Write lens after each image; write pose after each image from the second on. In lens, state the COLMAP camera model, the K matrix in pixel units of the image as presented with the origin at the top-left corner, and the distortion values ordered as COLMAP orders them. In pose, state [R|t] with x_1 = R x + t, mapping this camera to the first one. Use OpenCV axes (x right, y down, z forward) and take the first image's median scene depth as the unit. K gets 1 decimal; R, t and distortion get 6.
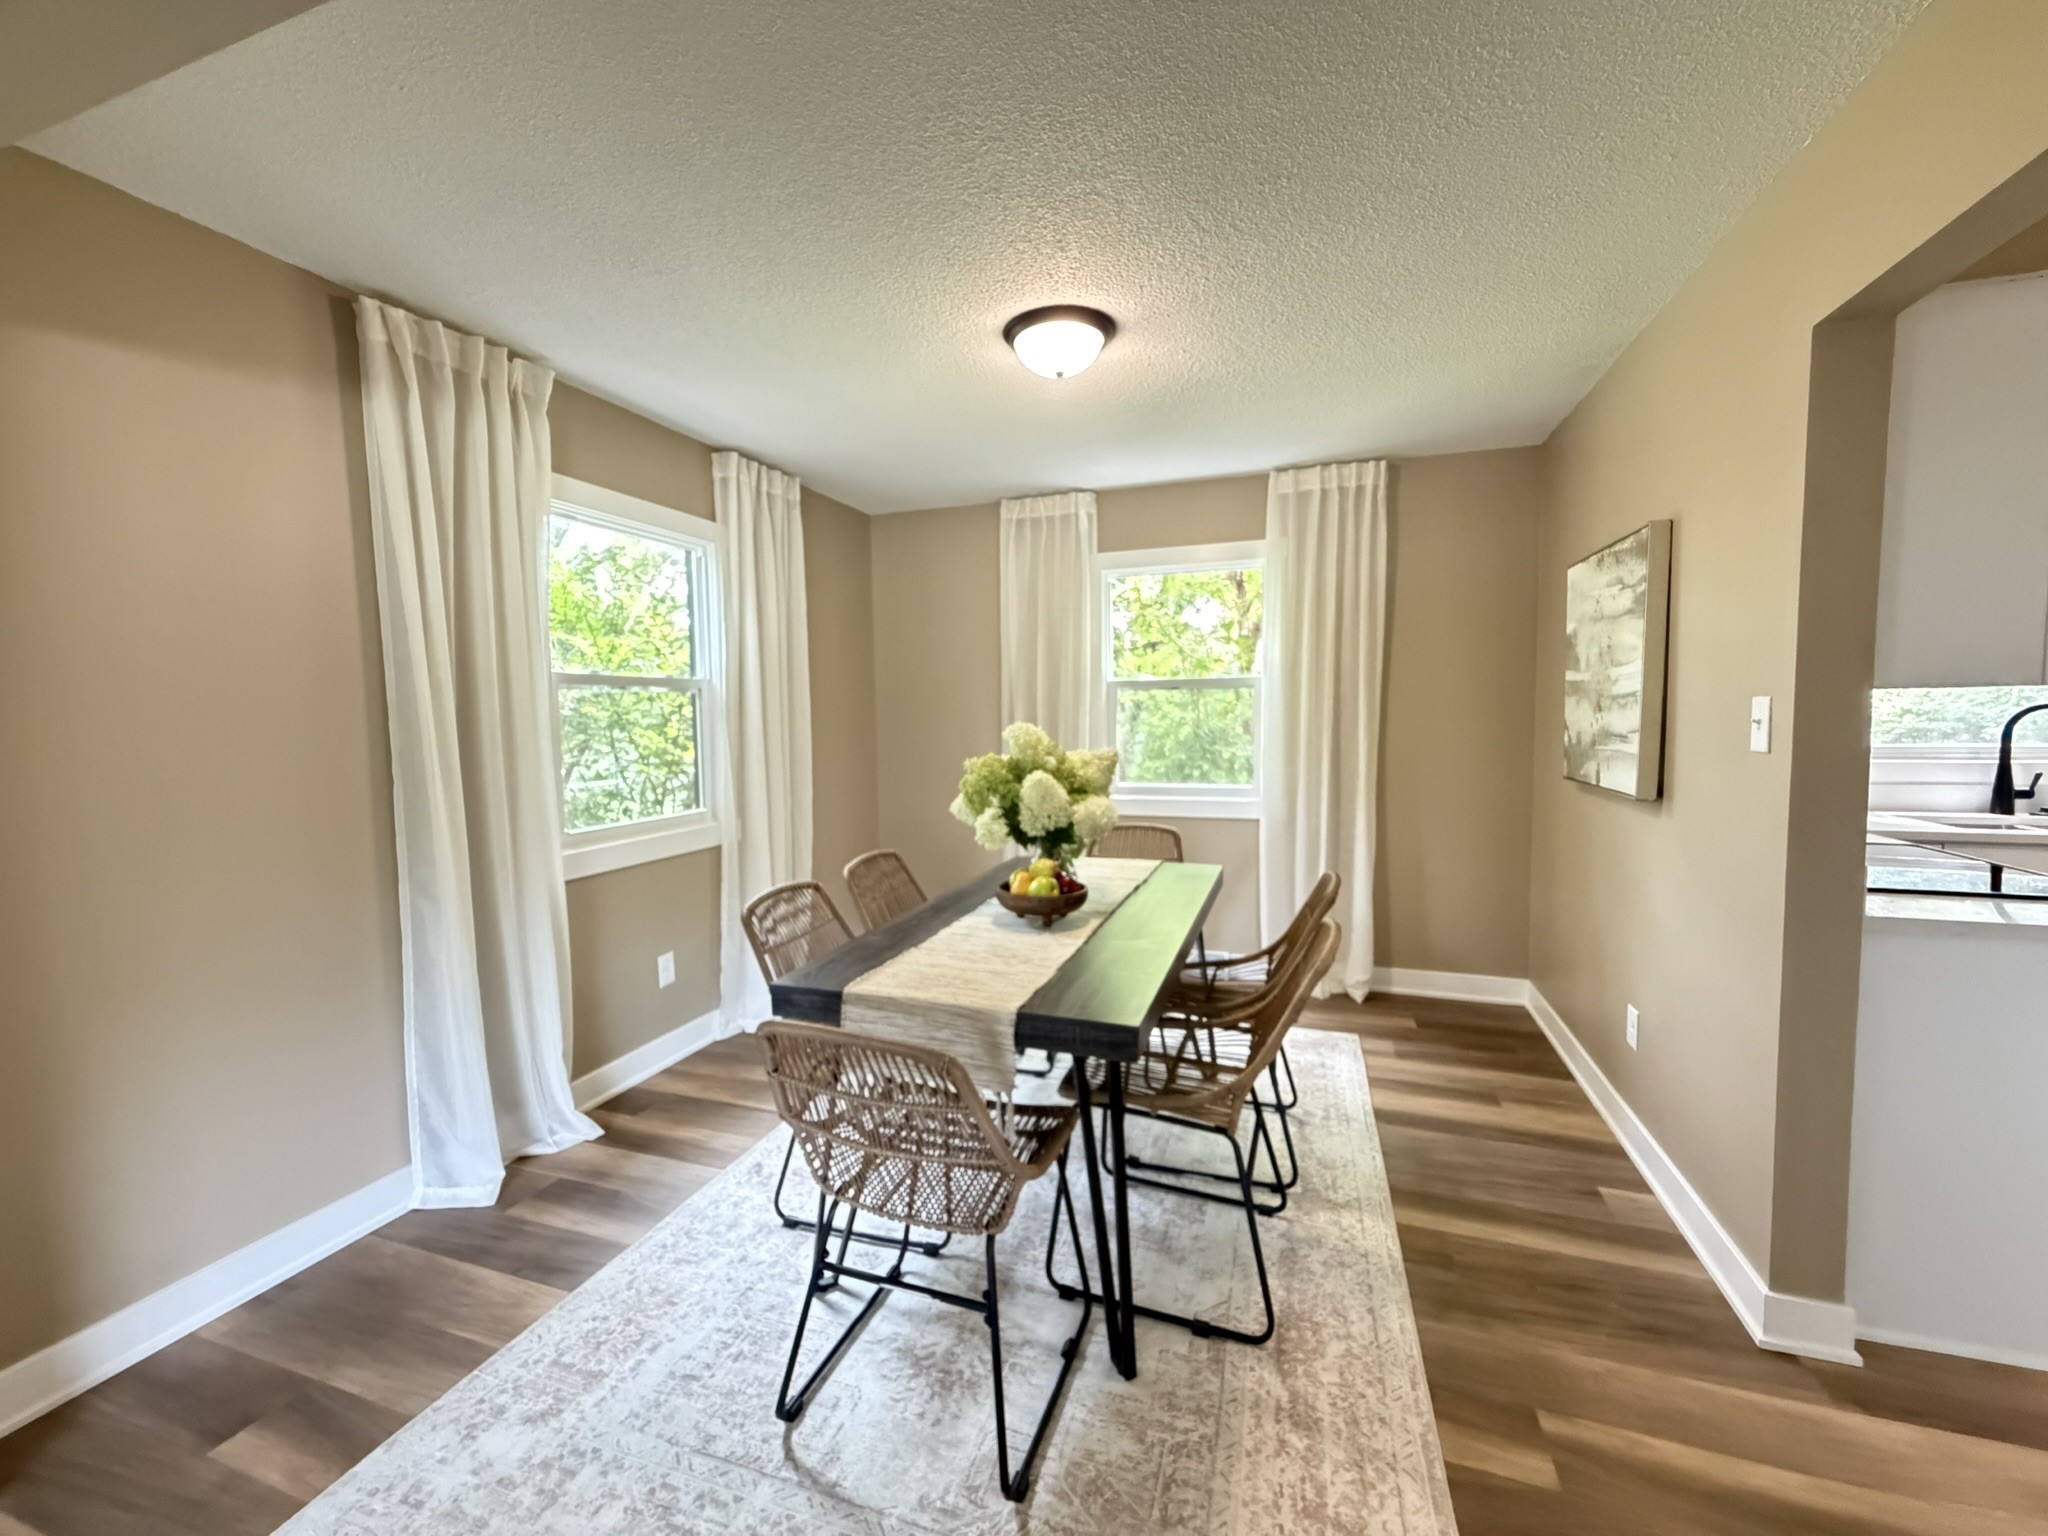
lens RADIAL K [[812.8, 0, 1023.0], [0, 812.8, 765.6], [0, 0, 1]] dist [-0.001188, 0.000481]
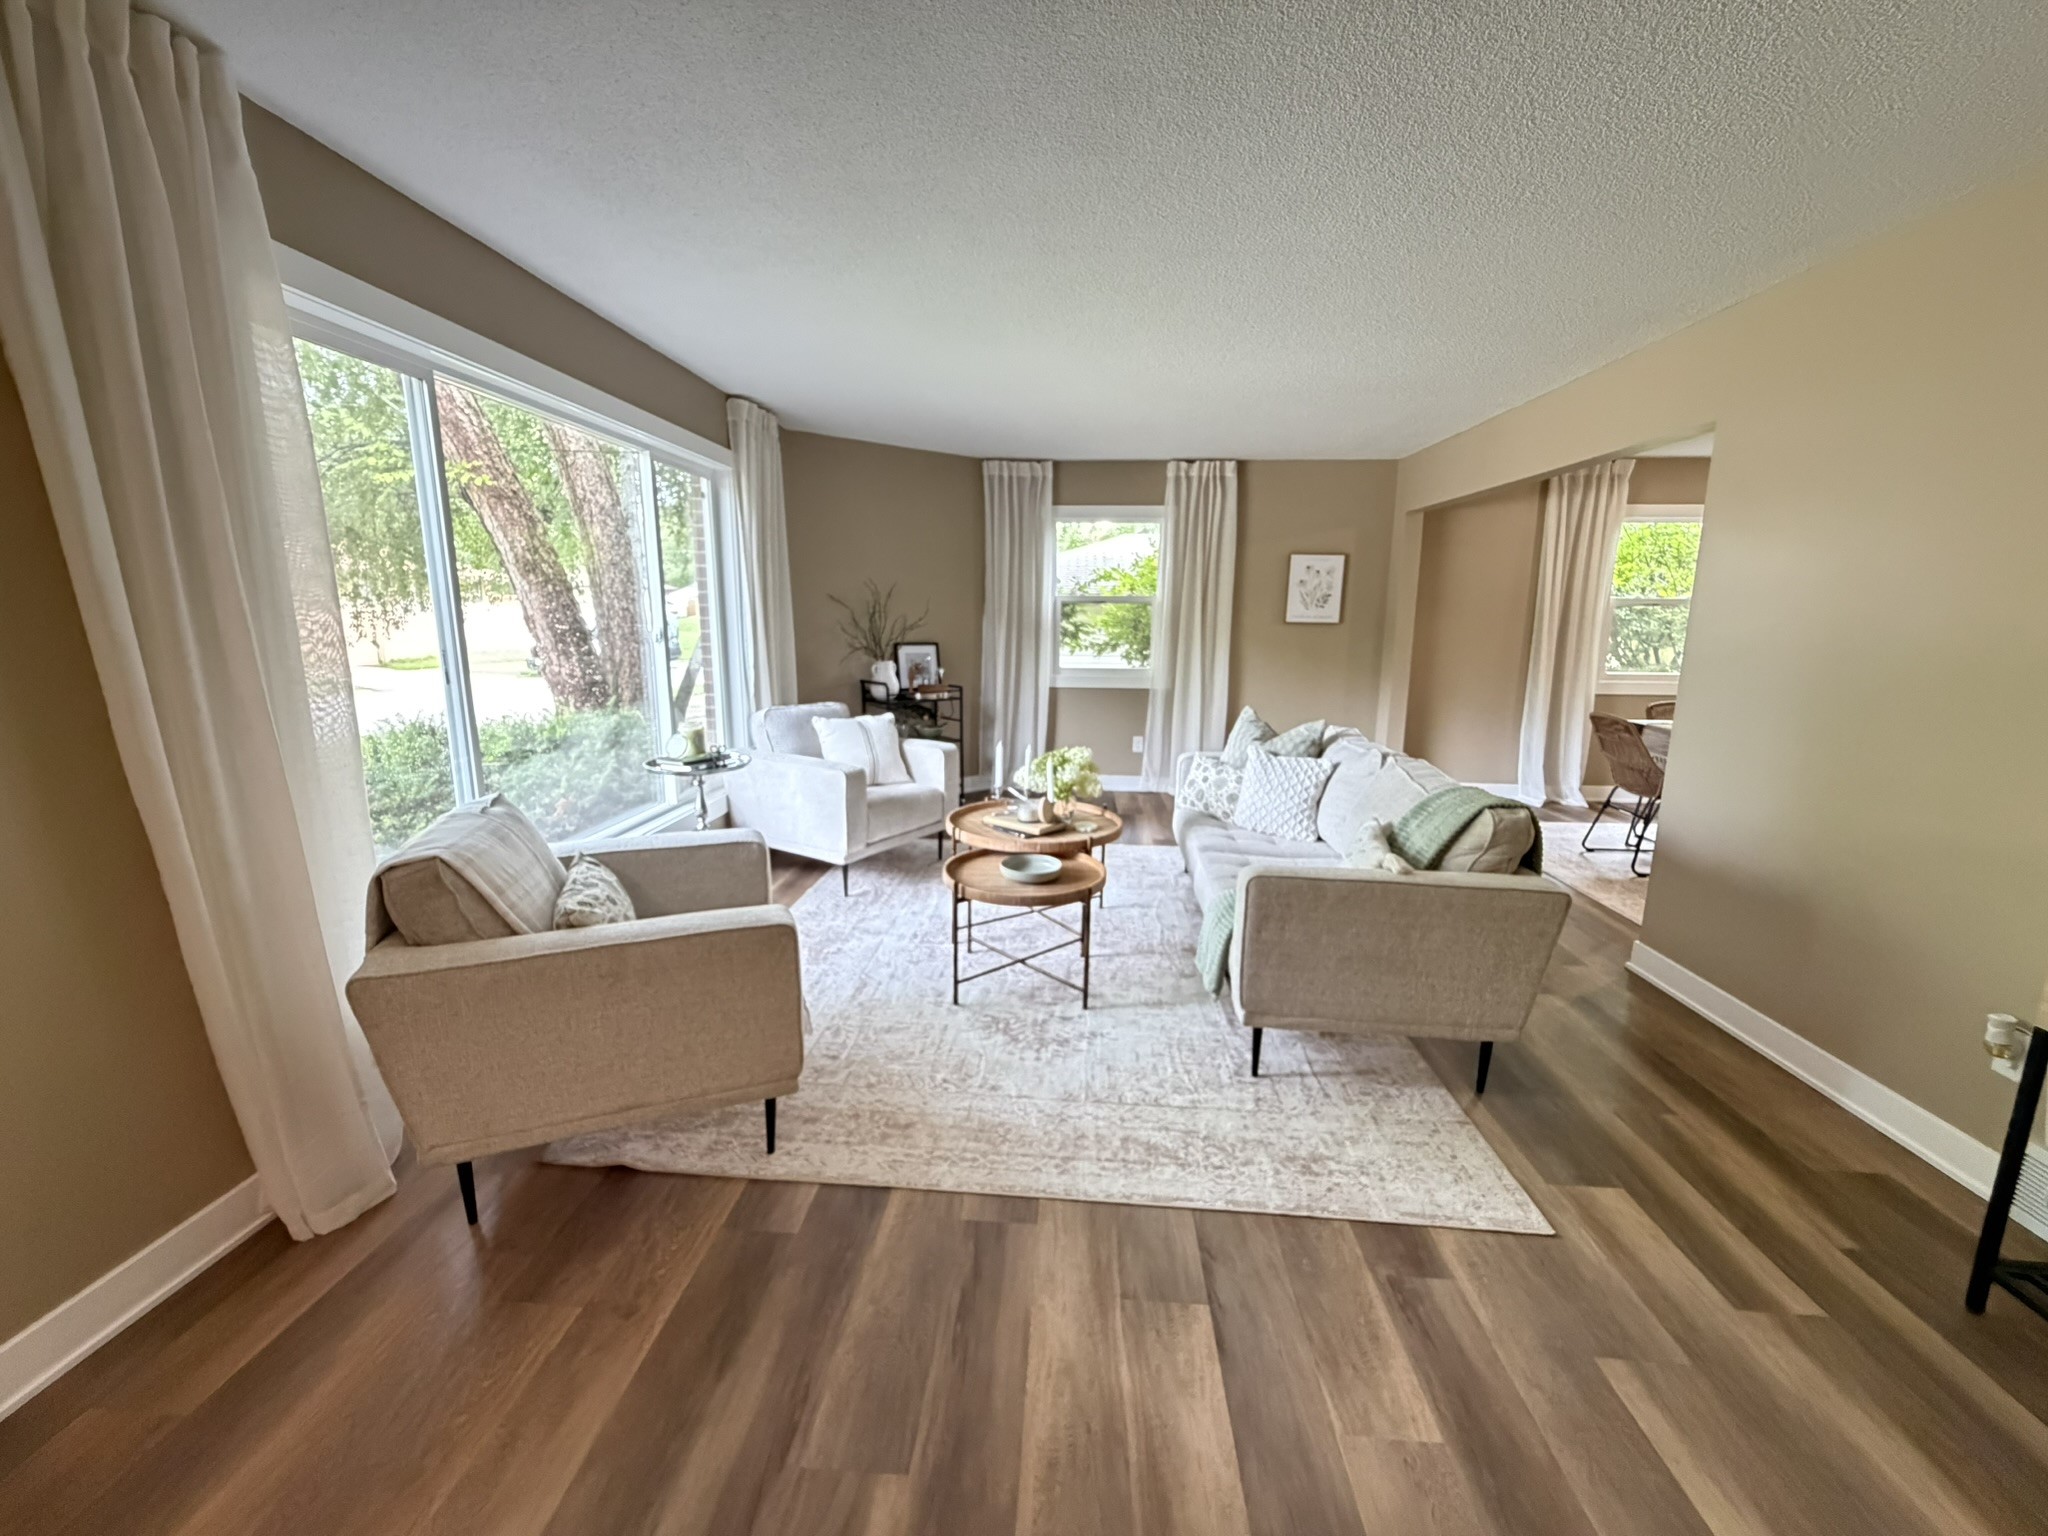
lens RADIAL K [[817.2, 0, 1024.0], [0, 817.2, 768.0], [0, 0, 1]] dist [0.000237, 0.000379]
pose [[0.262753, 0.195042, -0.944944, 1.196669], [-0.072039, 0.980588, 0.182368, 0.045239], [0.962170, 0.020156, 0.271703, -1.128749]]
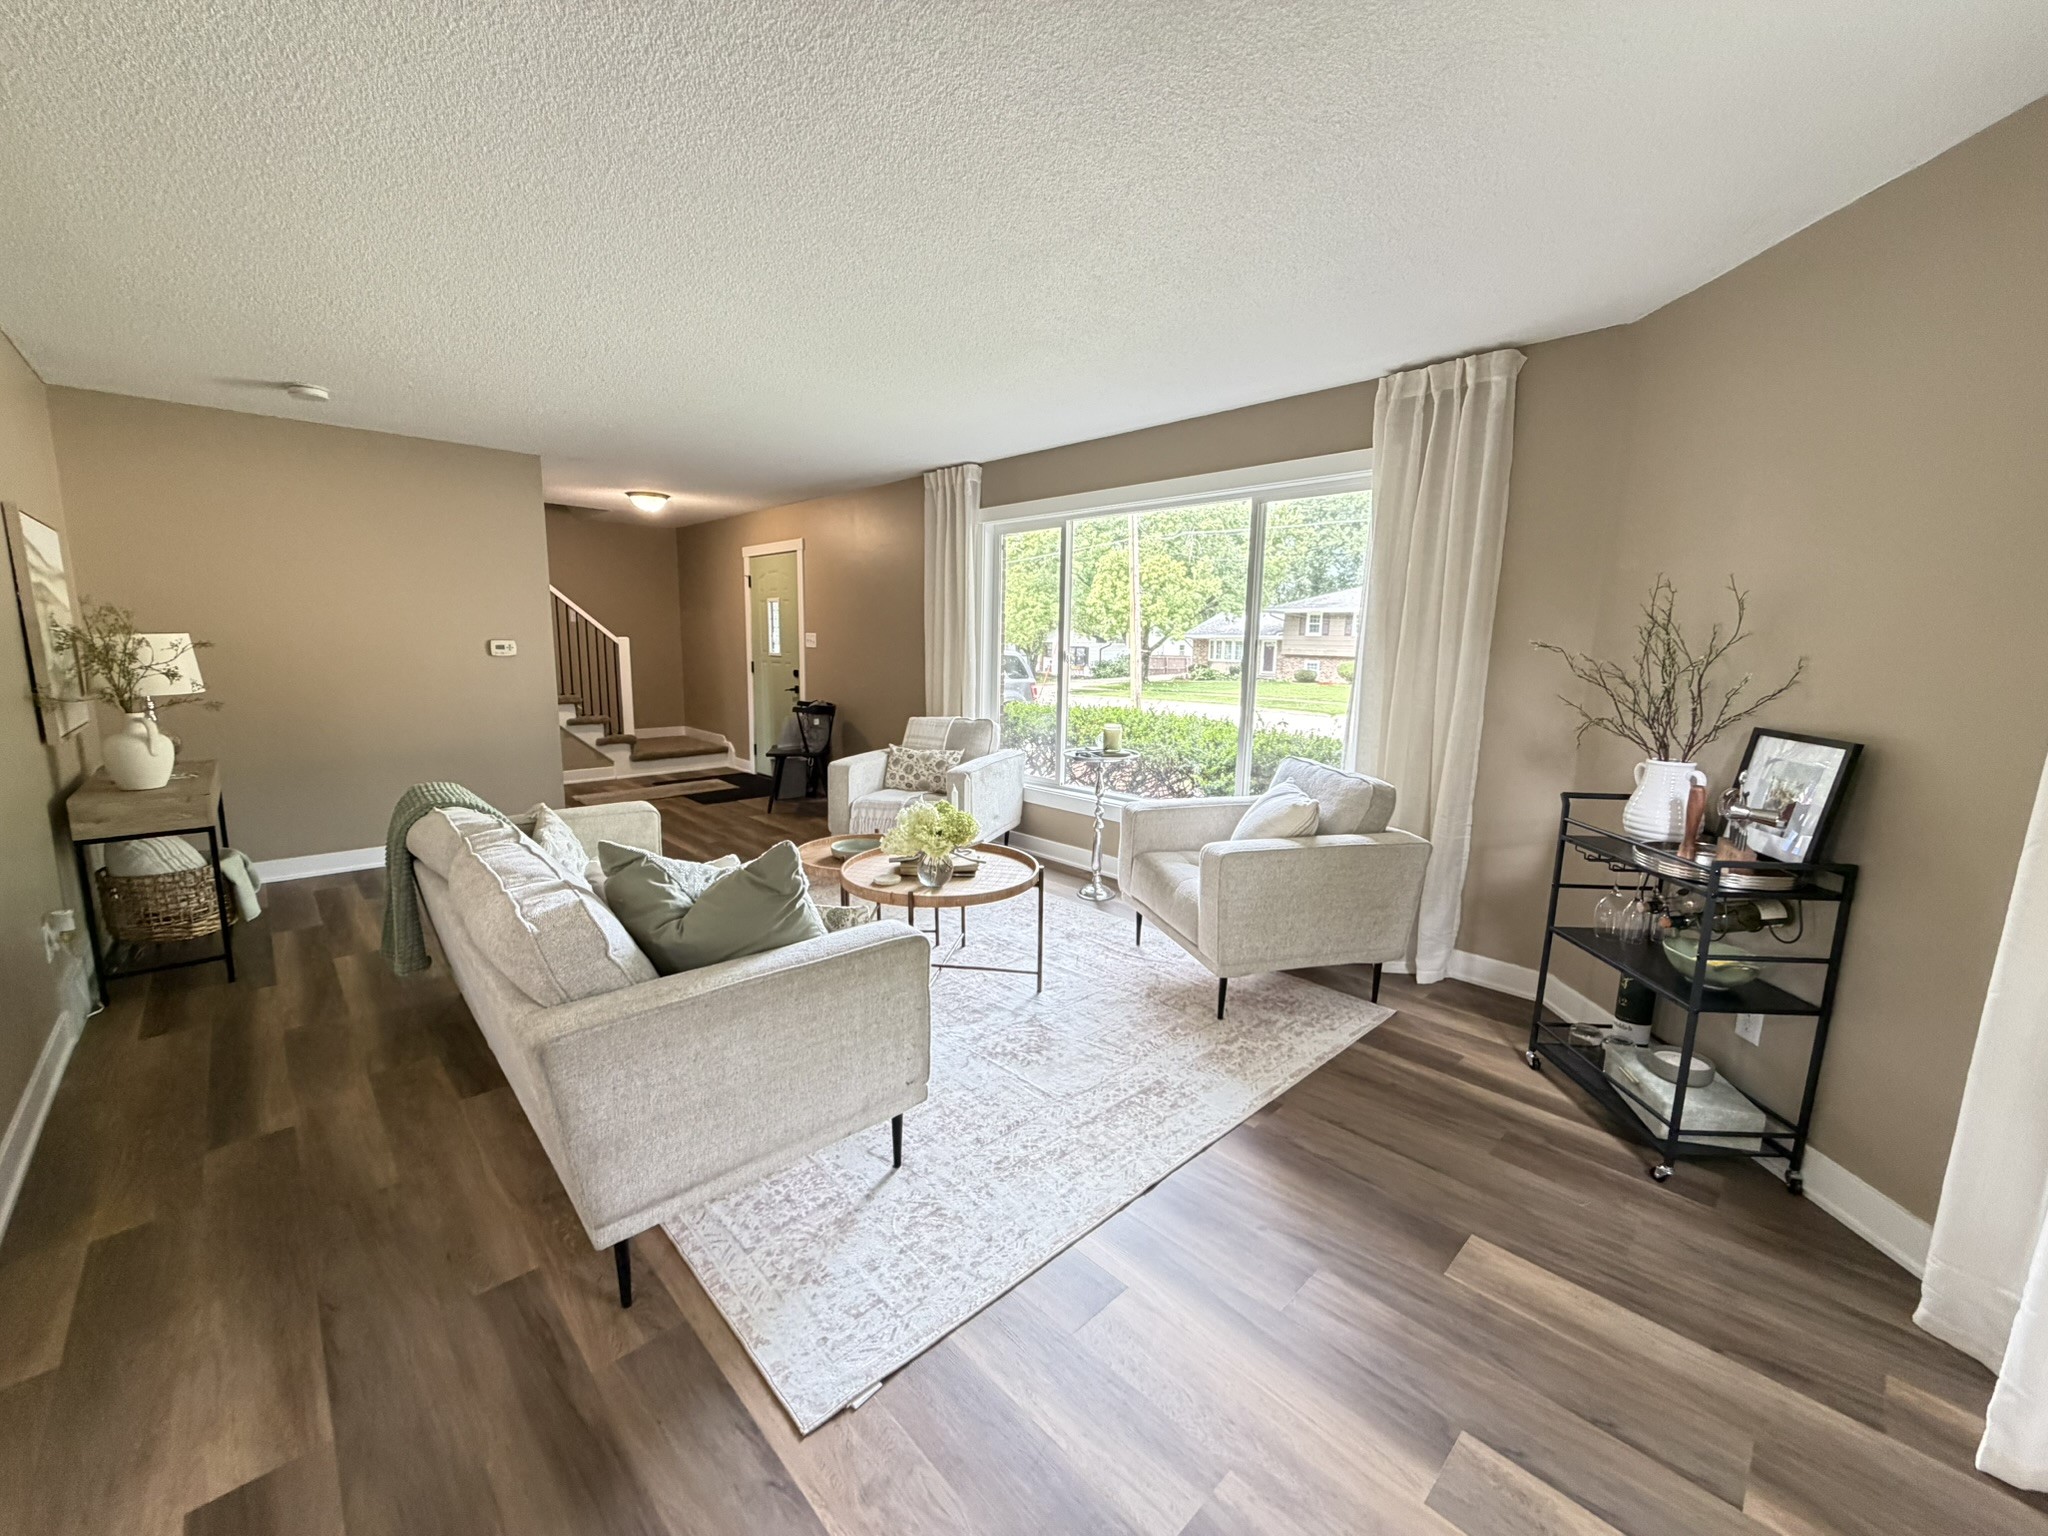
lens RADIAL K [[812.8, 0, 1023.0], [0, 812.8, 765.6], [0, 0, 1]] dist [-0.001188, 0.000481]
pose [[-0.890976, -0.073141, 0.448121, -0.693436], [0.023366, 0.978247, 0.206124, -0.015499], [-0.453449, 0.194123, -0.869885, 0.219972]]
